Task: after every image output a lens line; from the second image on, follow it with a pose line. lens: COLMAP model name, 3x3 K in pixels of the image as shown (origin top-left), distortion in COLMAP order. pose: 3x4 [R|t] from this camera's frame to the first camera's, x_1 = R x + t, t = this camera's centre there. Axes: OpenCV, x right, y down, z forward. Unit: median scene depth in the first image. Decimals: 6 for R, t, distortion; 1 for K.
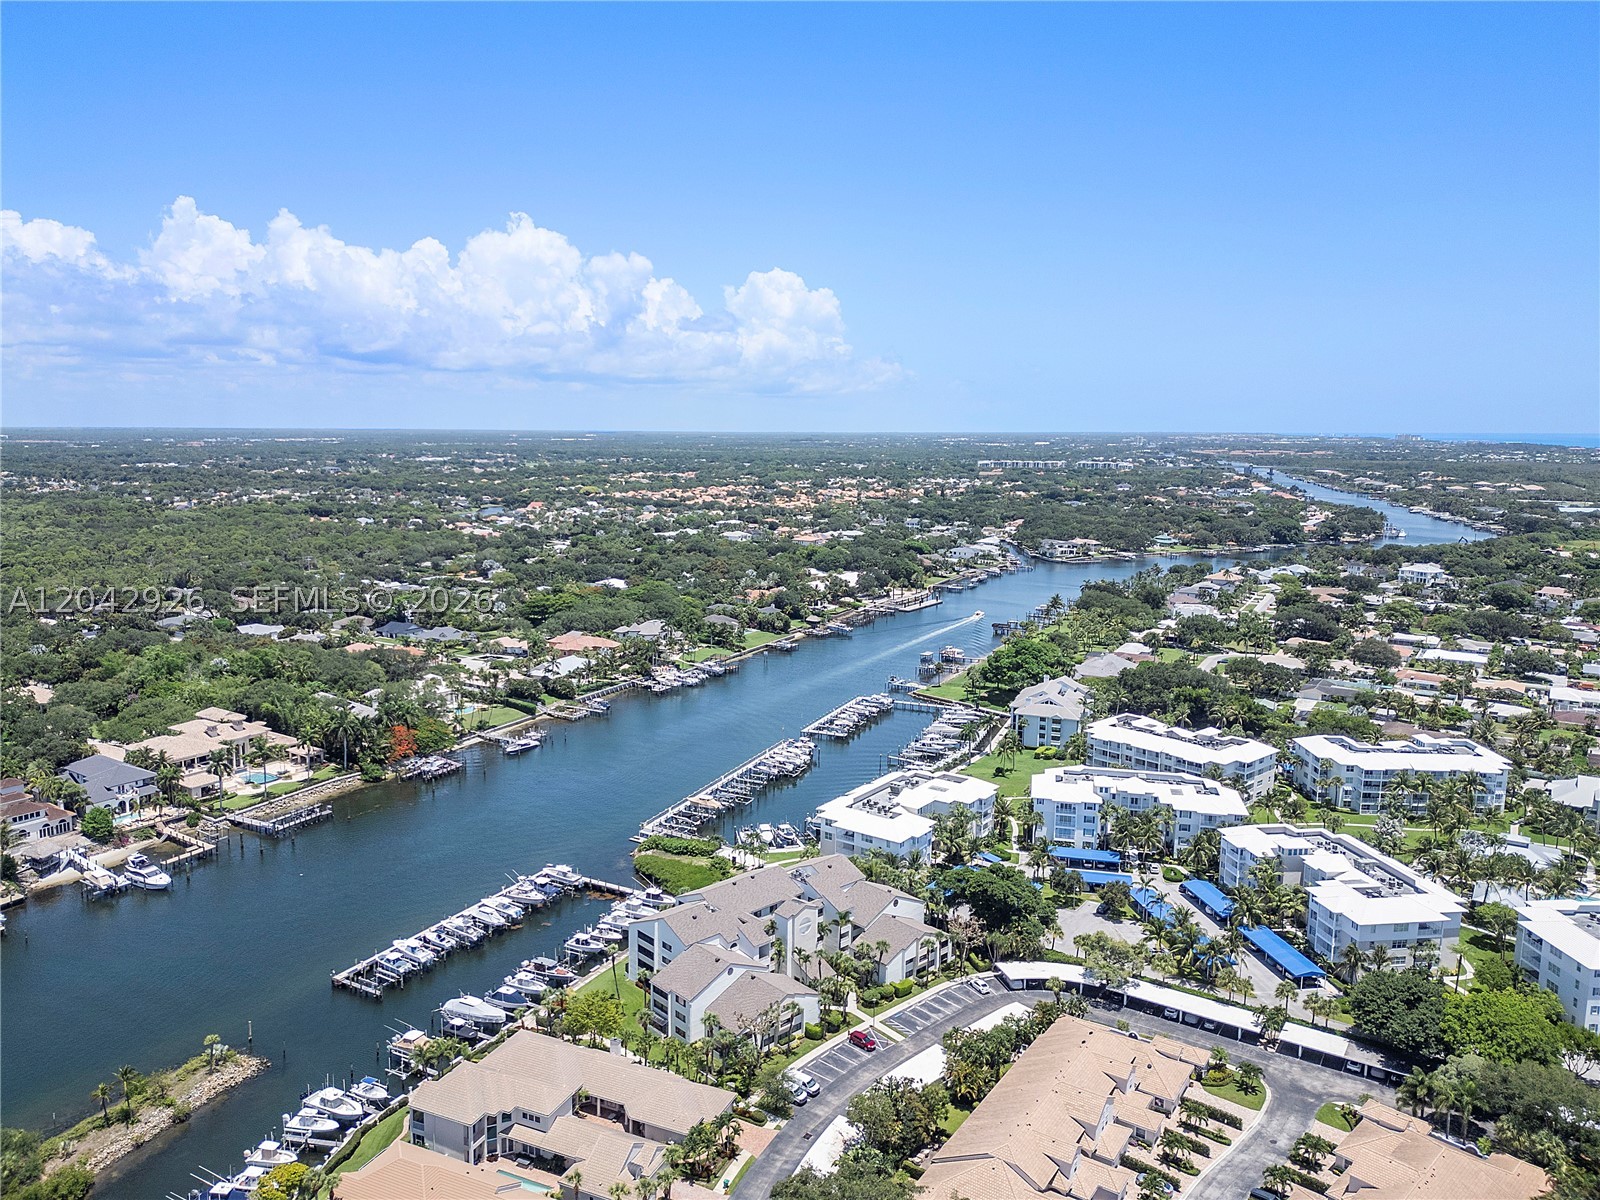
lens RADIAL K [[1152.5, 0, 782.9], [0, 1152.5, 580.3], [0, 0, 1]] dist [0.085819, -0.090883]
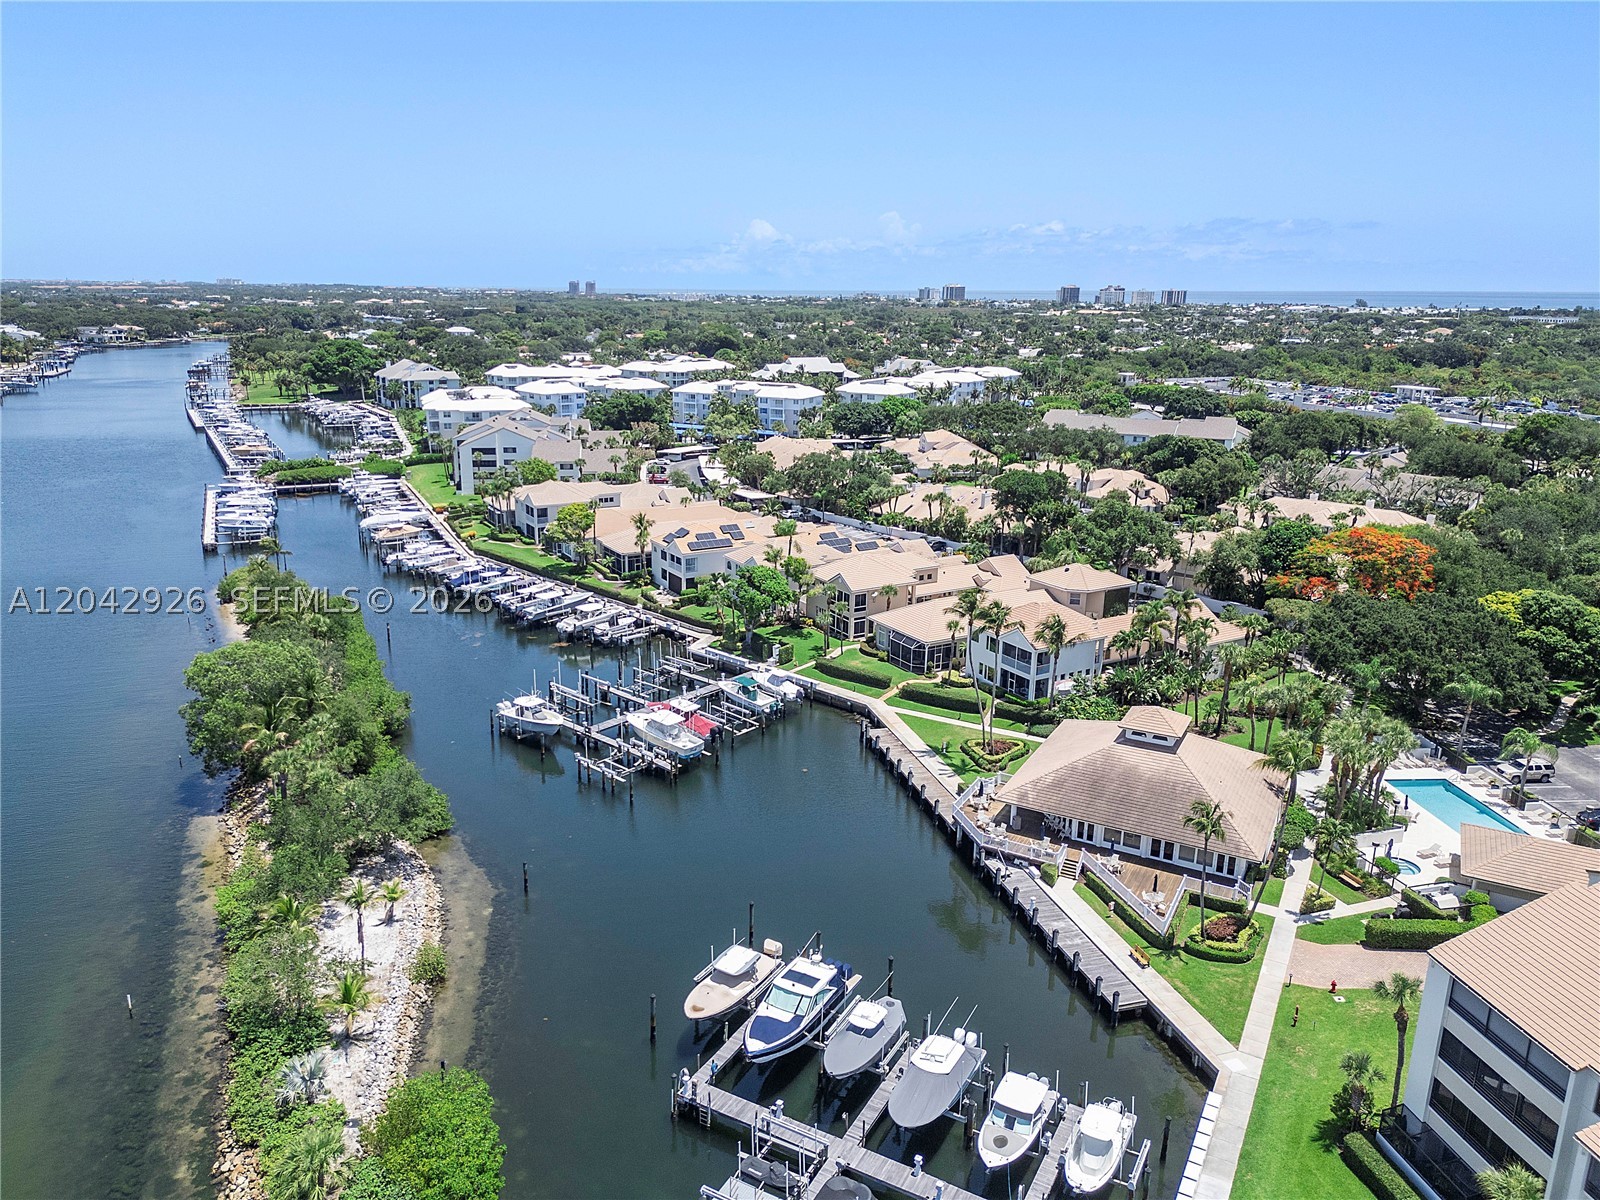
lens RADIAL K [[1124.2, 0, 802.0], [0, 1124.2, 598.4], [0, 0, 1]] dist [0.081121, -0.083828]
pose [[0.566545, -0.218219, 0.794611, -0.854827], [0.106051, 0.975588, 0.192306, 0.243094], [-0.817178, -0.024681, 0.575857, 0.013807]]
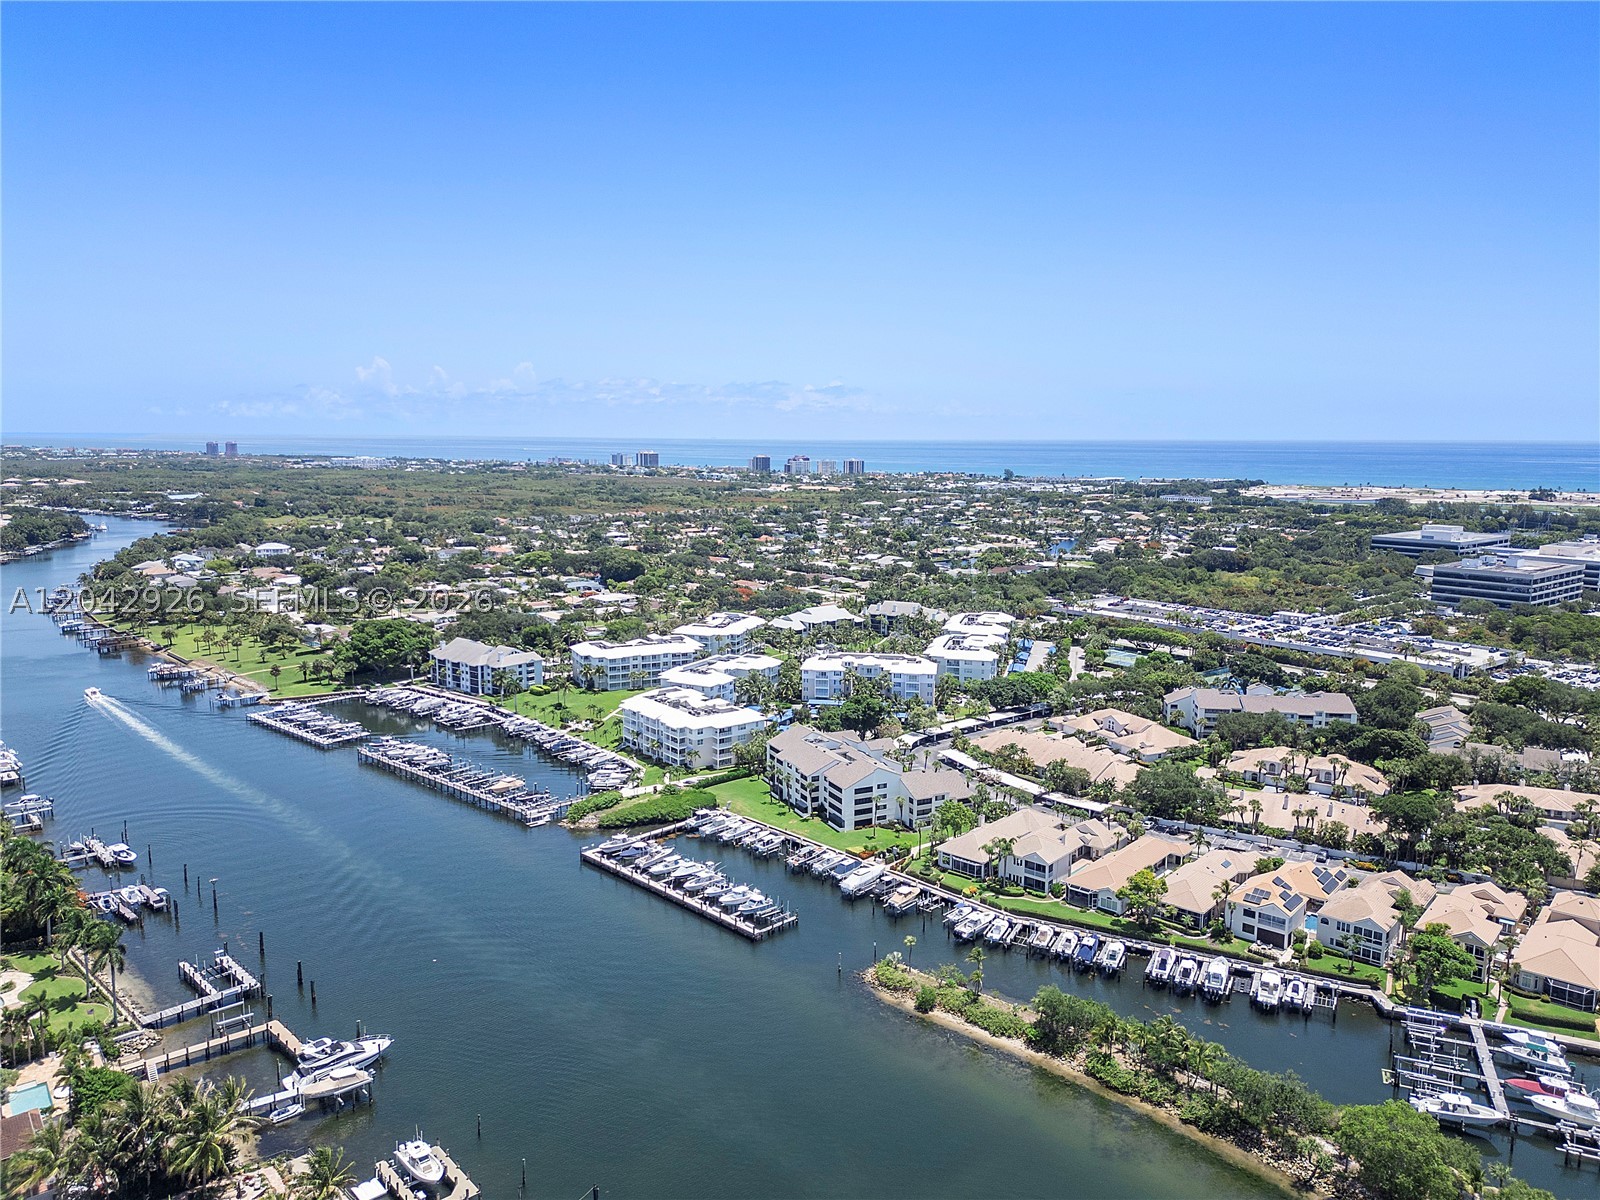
lens RADIAL K [[1129.8, 0, 810.1], [0, 1129.8, 600.8], [0, 0, 1]] dist [0.070979, -0.054251]
pose [[0.260603, -0.143649, 0.954699, -1.269982], [0.123017, 0.985749, 0.114741, -0.068182], [-0.957576, 0.087542, 0.274561, 0.621717]]
